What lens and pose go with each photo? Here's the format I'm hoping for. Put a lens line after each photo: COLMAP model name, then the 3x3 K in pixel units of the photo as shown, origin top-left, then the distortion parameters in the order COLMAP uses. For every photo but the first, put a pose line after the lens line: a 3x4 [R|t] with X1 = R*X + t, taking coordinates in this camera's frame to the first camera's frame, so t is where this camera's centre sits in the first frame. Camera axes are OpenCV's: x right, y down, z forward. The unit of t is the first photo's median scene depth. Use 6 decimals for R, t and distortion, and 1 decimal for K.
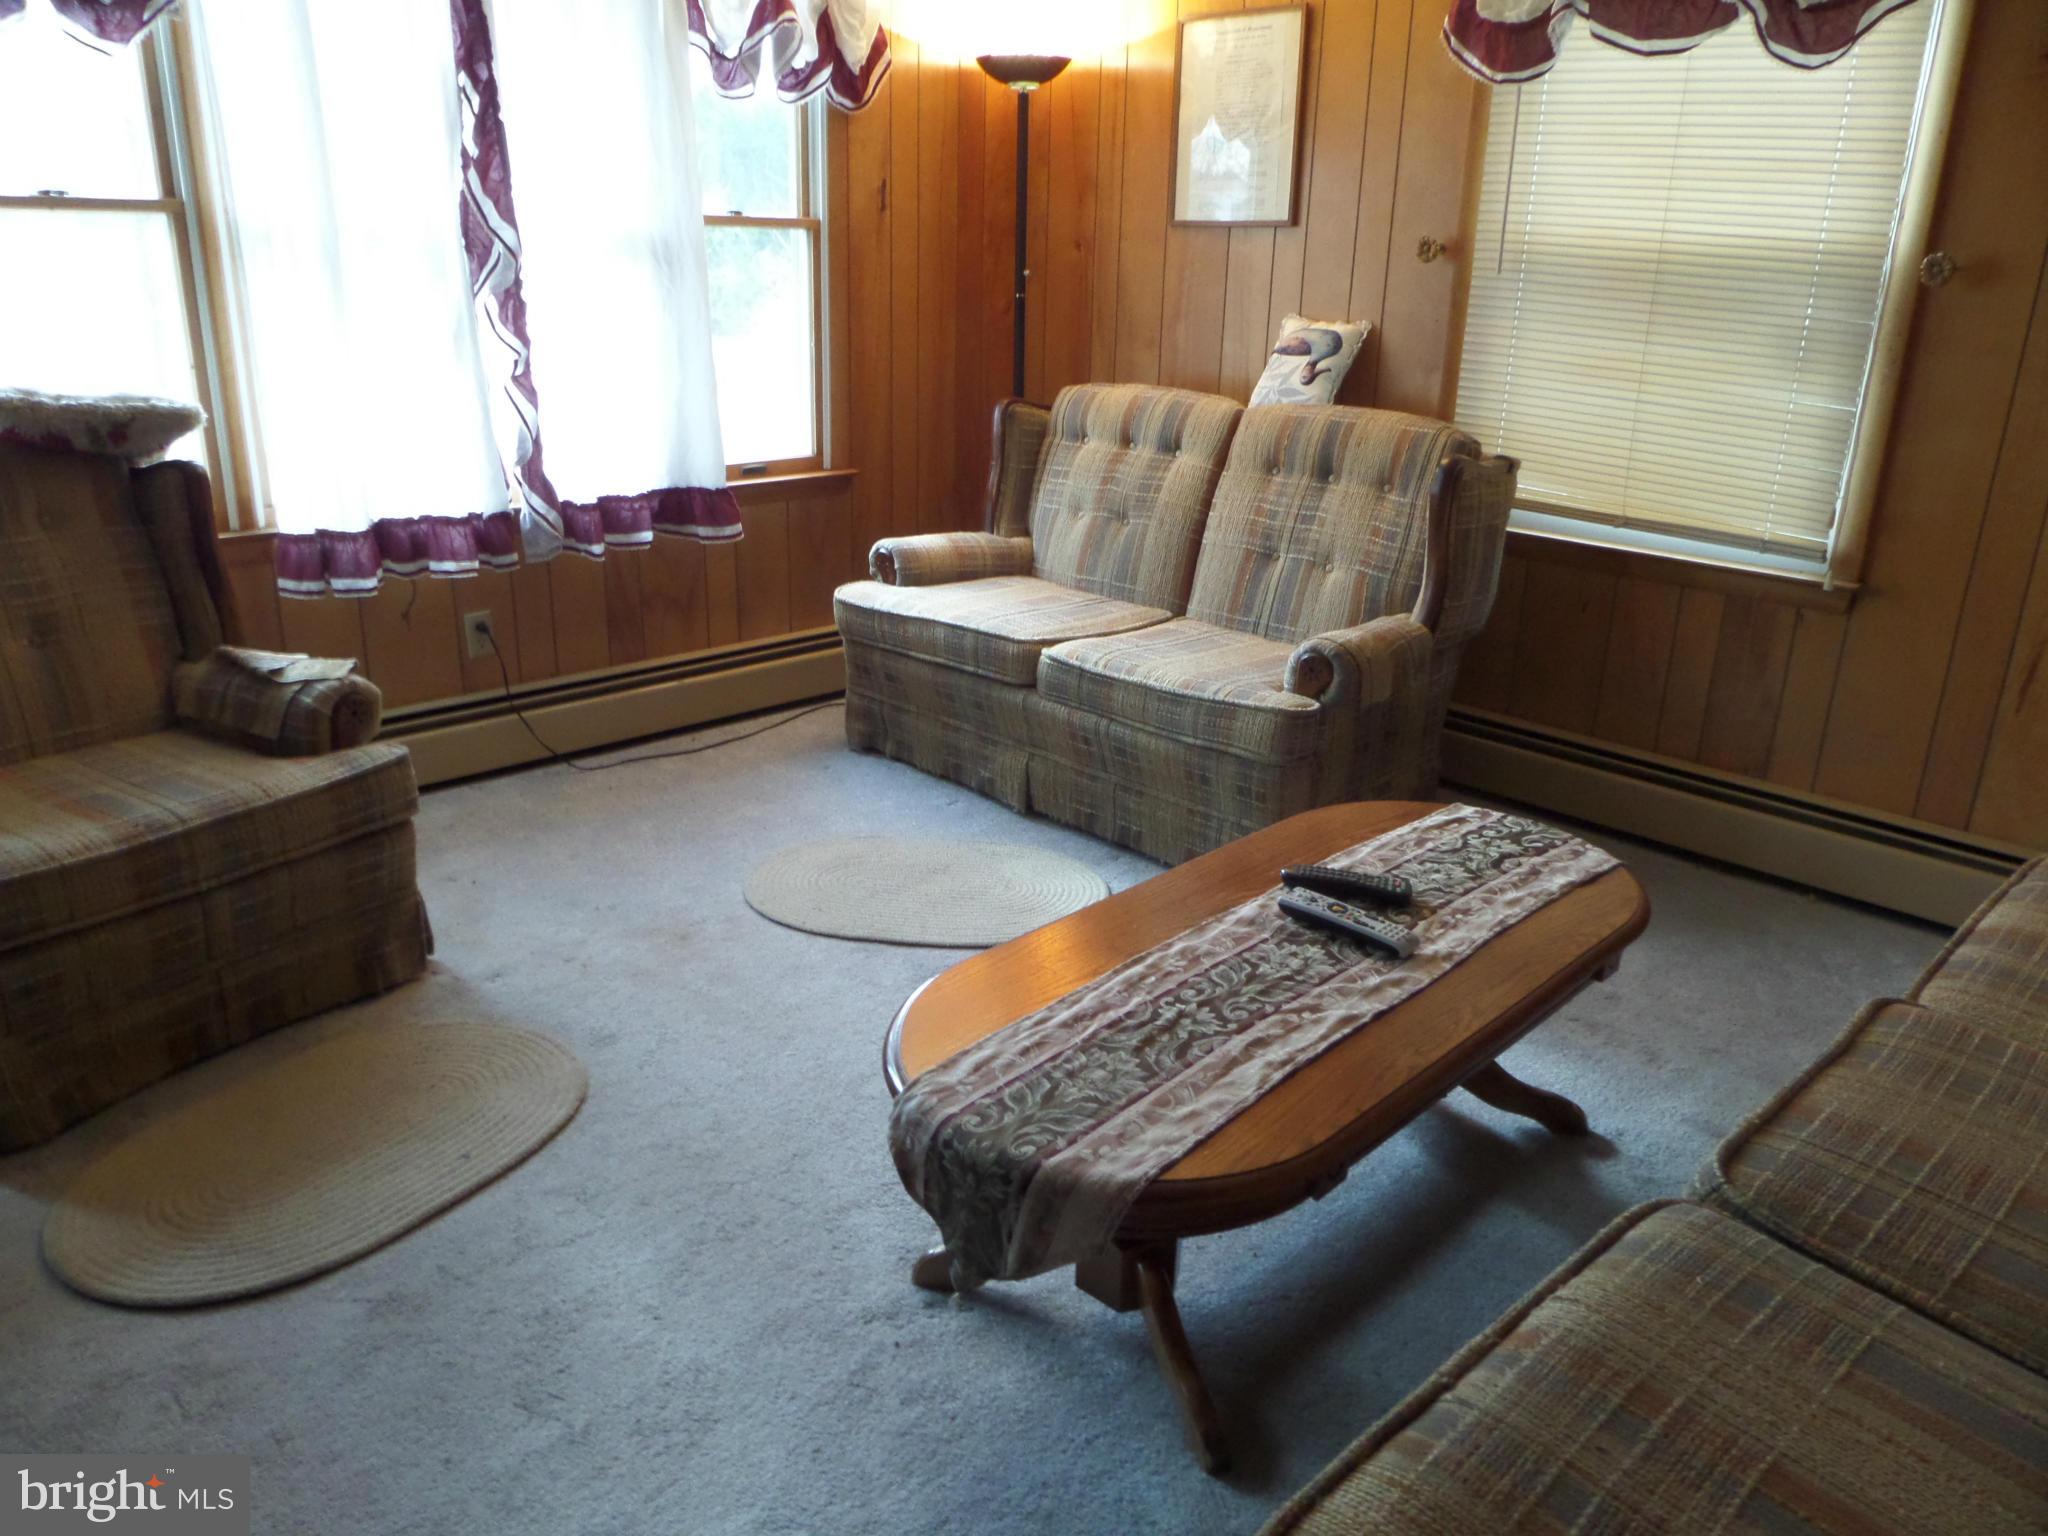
lens RADIAL K [[1495.5, 0, 1024.0], [0, 1495.5, 768.0], [0, 0, 1]] dist [-0.008486, -0.000330]
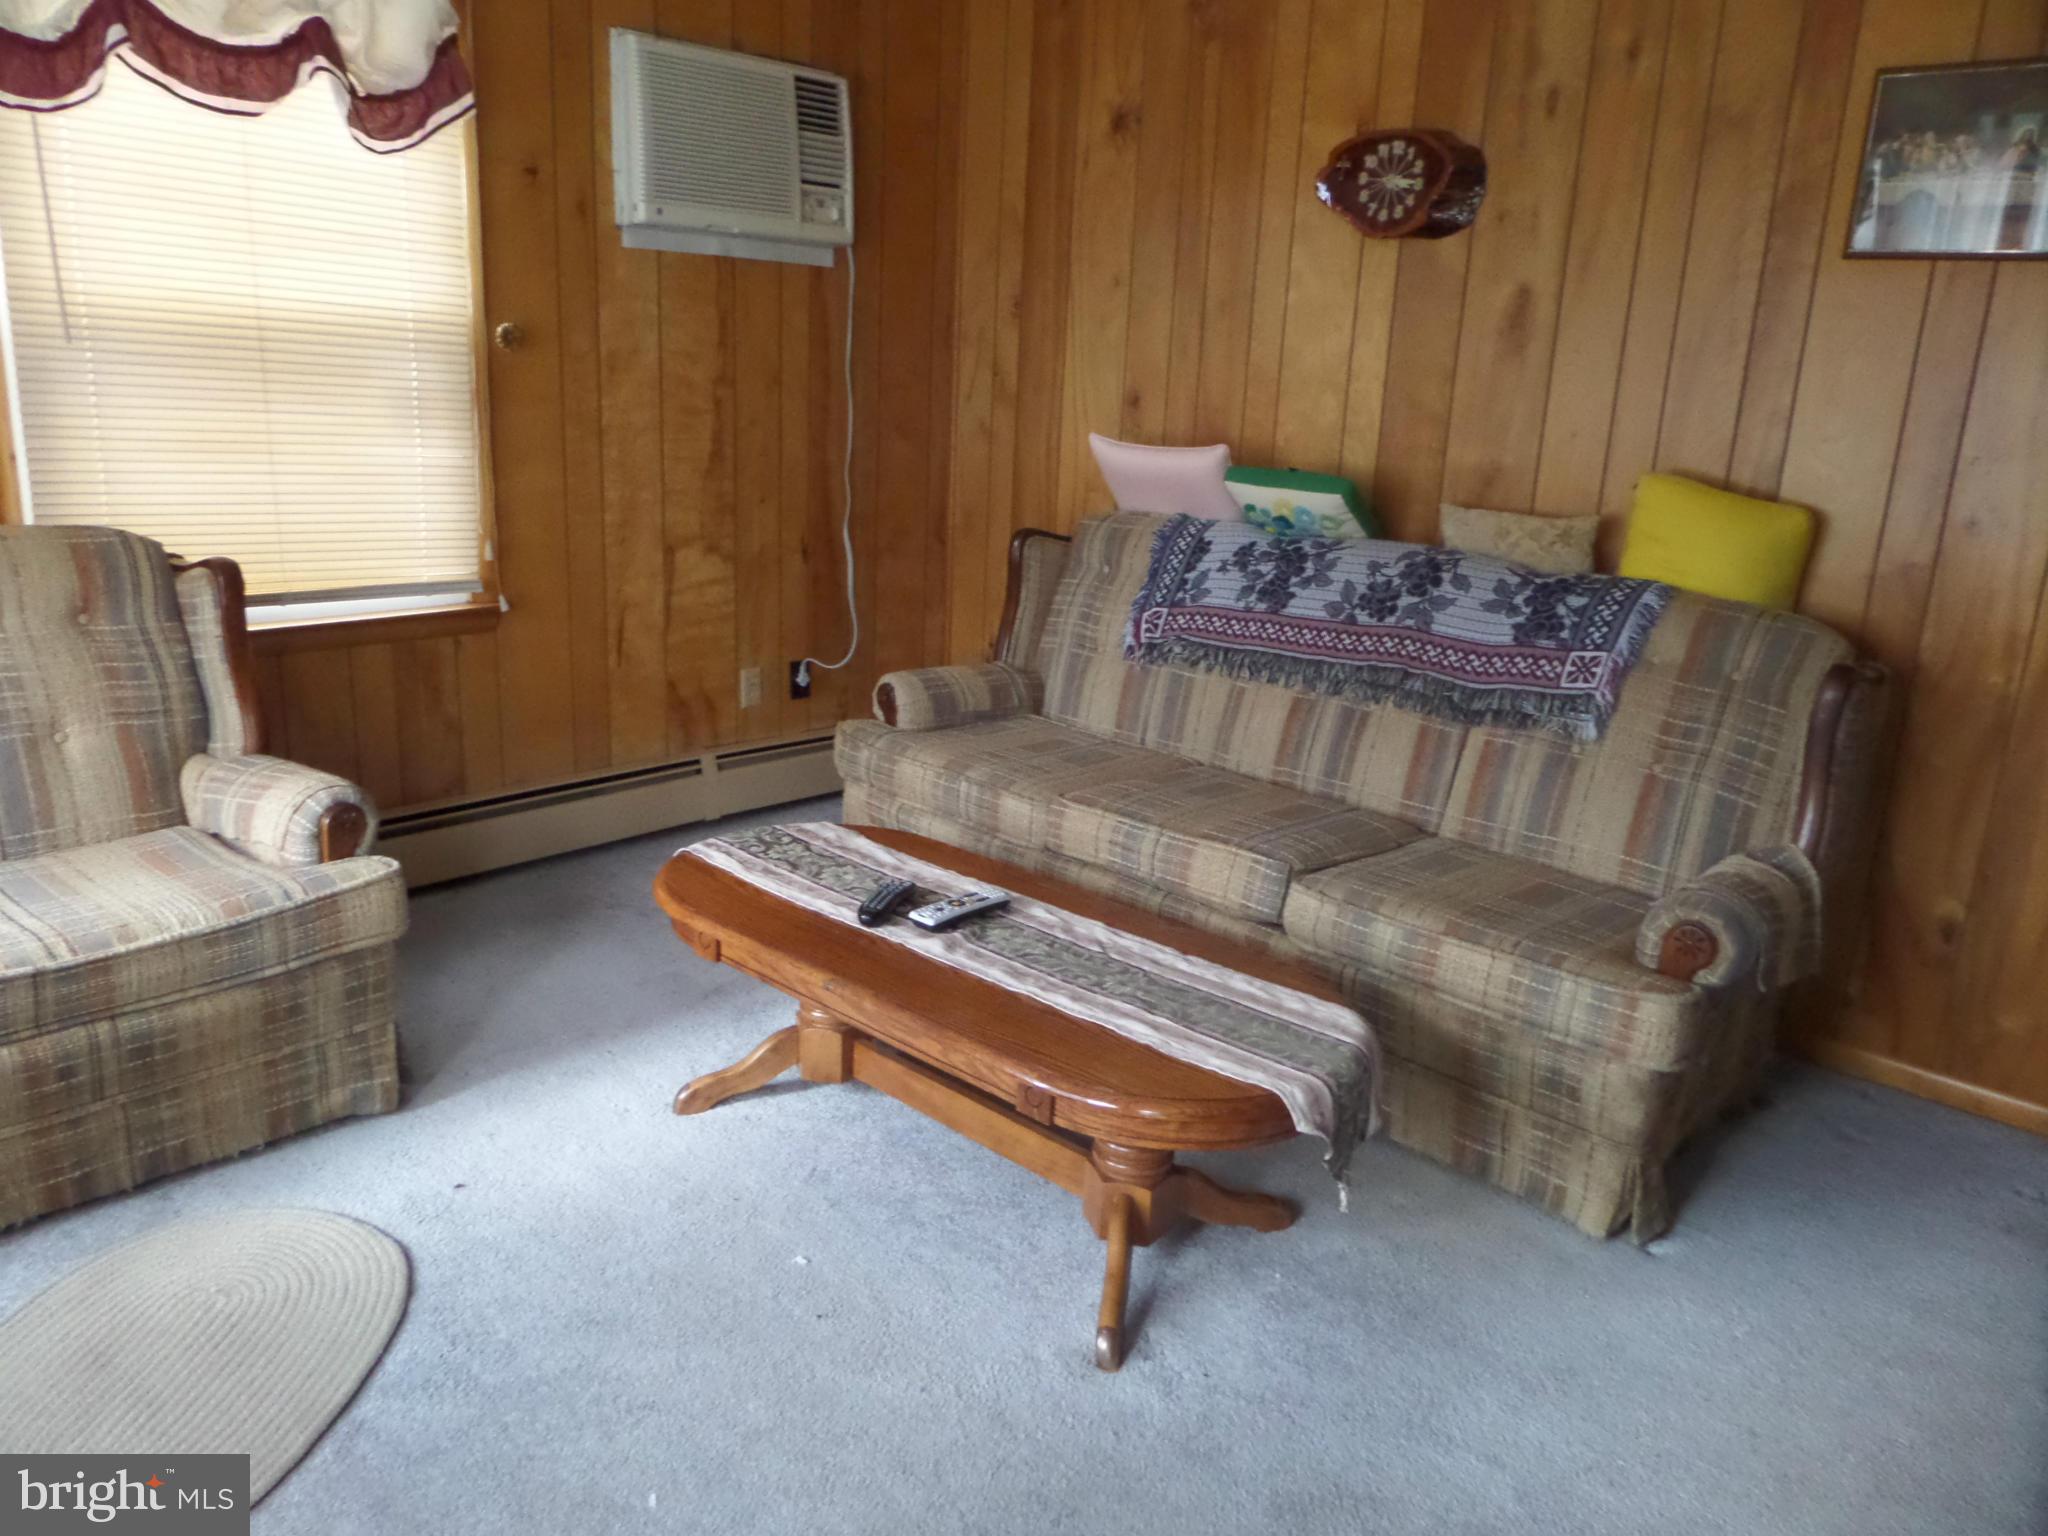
lens RADIAL K [[1495.5, 0, 1024.0], [0, 1495.5, 768.0], [0, 0, 1]] dist [-0.008486, -0.000330]
pose [[-0.026770, -0.297568, 0.954325, -0.632492], [0.292021, 0.910697, 0.292156, -0.237348], [-0.956037, 0.286504, 0.062517, 0.598768]]
